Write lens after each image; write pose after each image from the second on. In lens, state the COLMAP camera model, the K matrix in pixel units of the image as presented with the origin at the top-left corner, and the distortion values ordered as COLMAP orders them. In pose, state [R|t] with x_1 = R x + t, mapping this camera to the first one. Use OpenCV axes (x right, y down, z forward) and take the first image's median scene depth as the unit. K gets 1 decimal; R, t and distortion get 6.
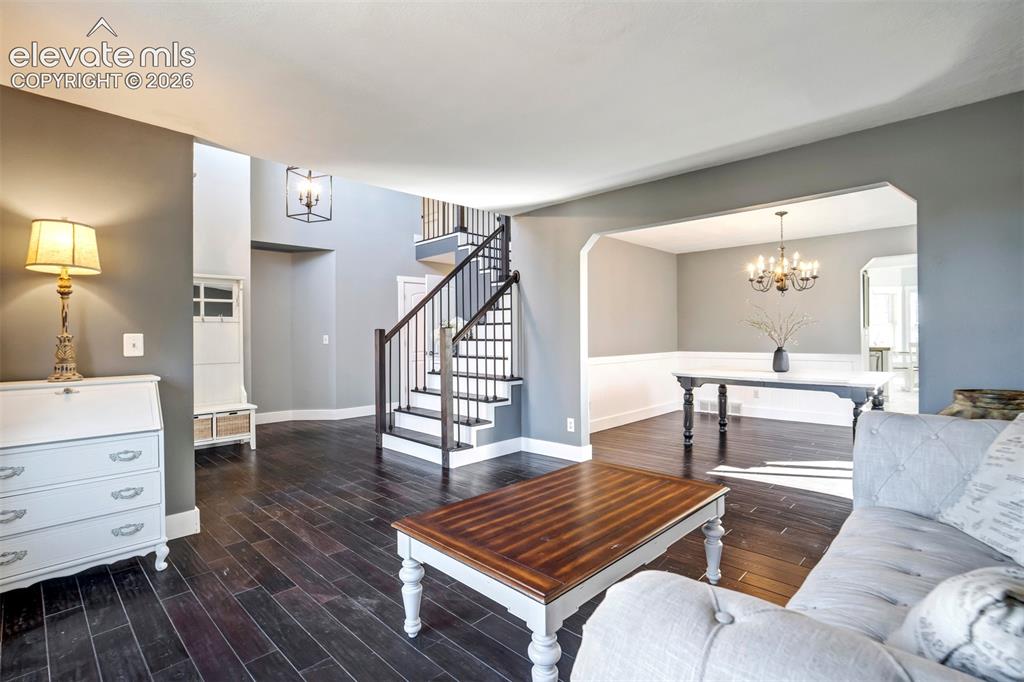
lens RADIAL K [[481.6, 0, 520.7], [0, 481.6, 337.5], [0, 0, 1]] dist [-0.017370, 0.004560]
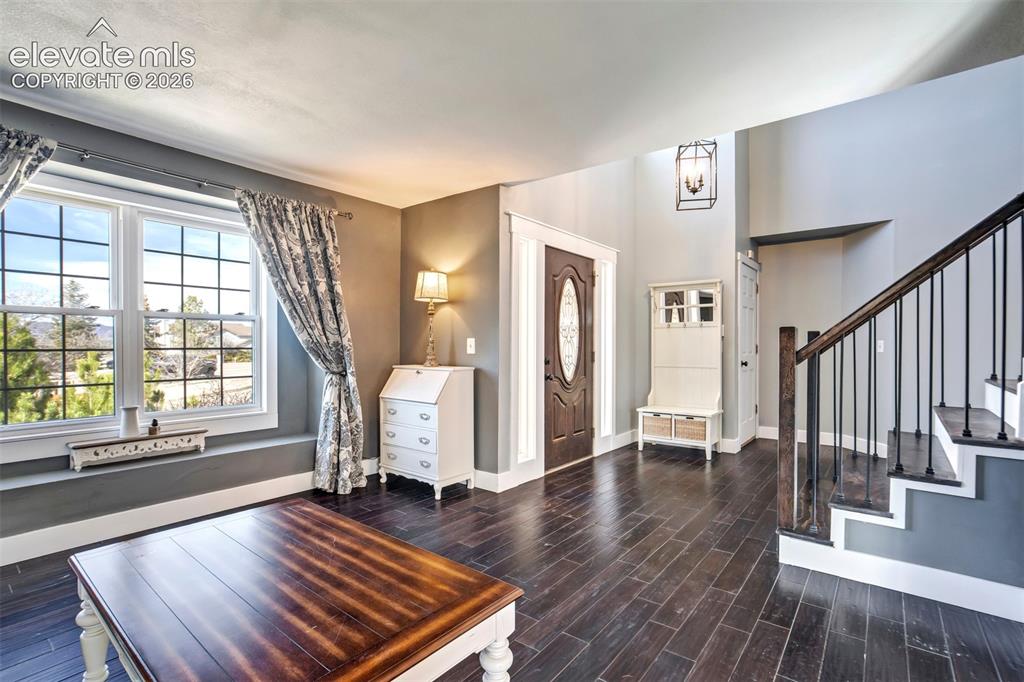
lens RADIAL K [[481.6, 0, 516.4], [0, 481.6, 344.8], [0, 0, 1]] dist [-0.017370, 0.004560]
pose [[0.094795, 0.007288, -0.995470, 0.610318], [-0.005274, 0.999963, 0.006818, 0.001311], [0.995483, 0.004604, 0.094830, 0.915285]]
